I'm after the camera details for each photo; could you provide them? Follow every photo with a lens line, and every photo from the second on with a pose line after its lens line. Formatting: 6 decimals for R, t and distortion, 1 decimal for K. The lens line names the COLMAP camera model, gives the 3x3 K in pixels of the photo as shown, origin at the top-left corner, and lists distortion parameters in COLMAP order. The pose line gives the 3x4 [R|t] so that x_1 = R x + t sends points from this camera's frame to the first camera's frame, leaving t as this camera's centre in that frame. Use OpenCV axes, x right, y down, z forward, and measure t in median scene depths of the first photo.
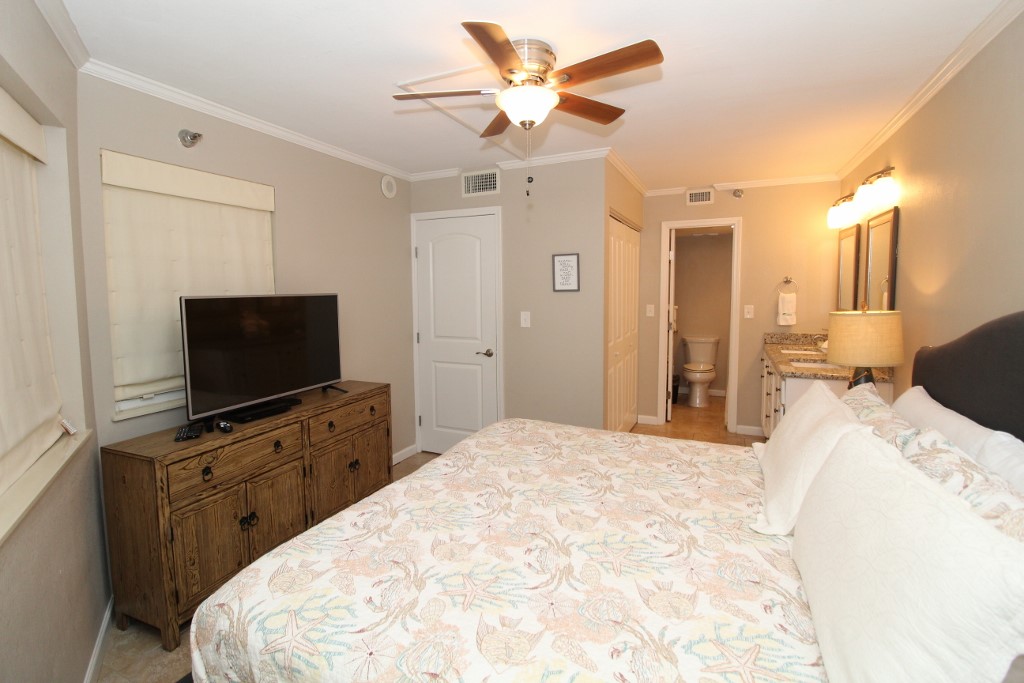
lens RADIAL K [[472.2, 0, 512.6], [0, 472.2, 323.5], [0, 0, 1]] dist [-0.000342, -0.013695]
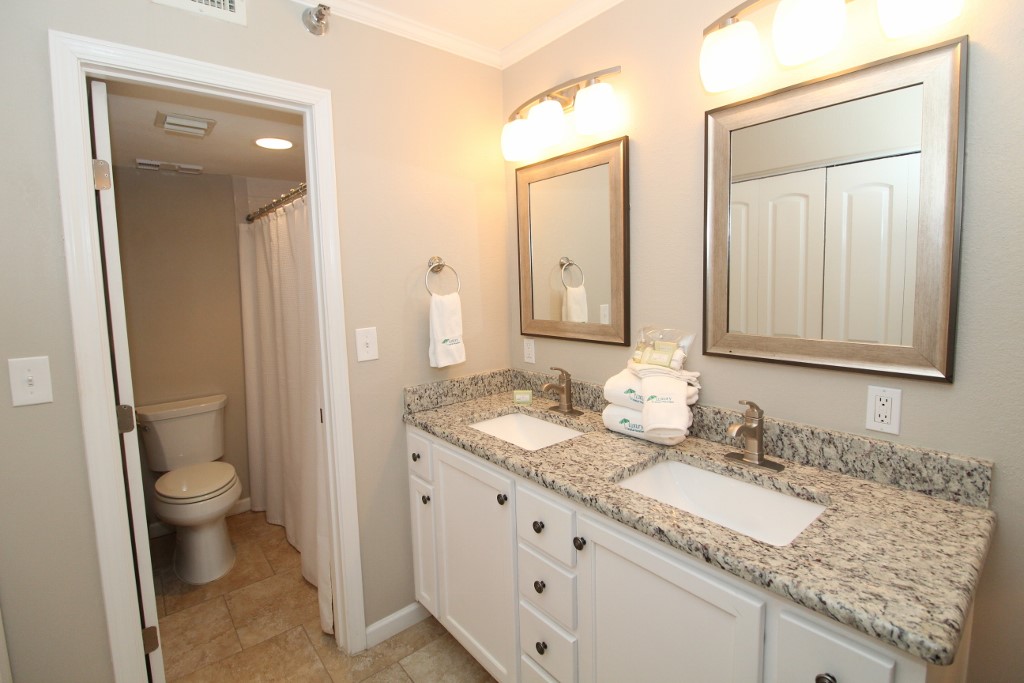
lens RADIAL K [[472.2, 0, 512.6], [0, 472.2, 323.5], [0, 0, 1]] dist [-0.000342, -0.013695]
pose [[0.431366, -0.087662, 0.897908, 0.202148], [0.086919, 0.994676, 0.055352, -0.054155], [-0.897980, 0.054168, 0.436689, 0.729192]]
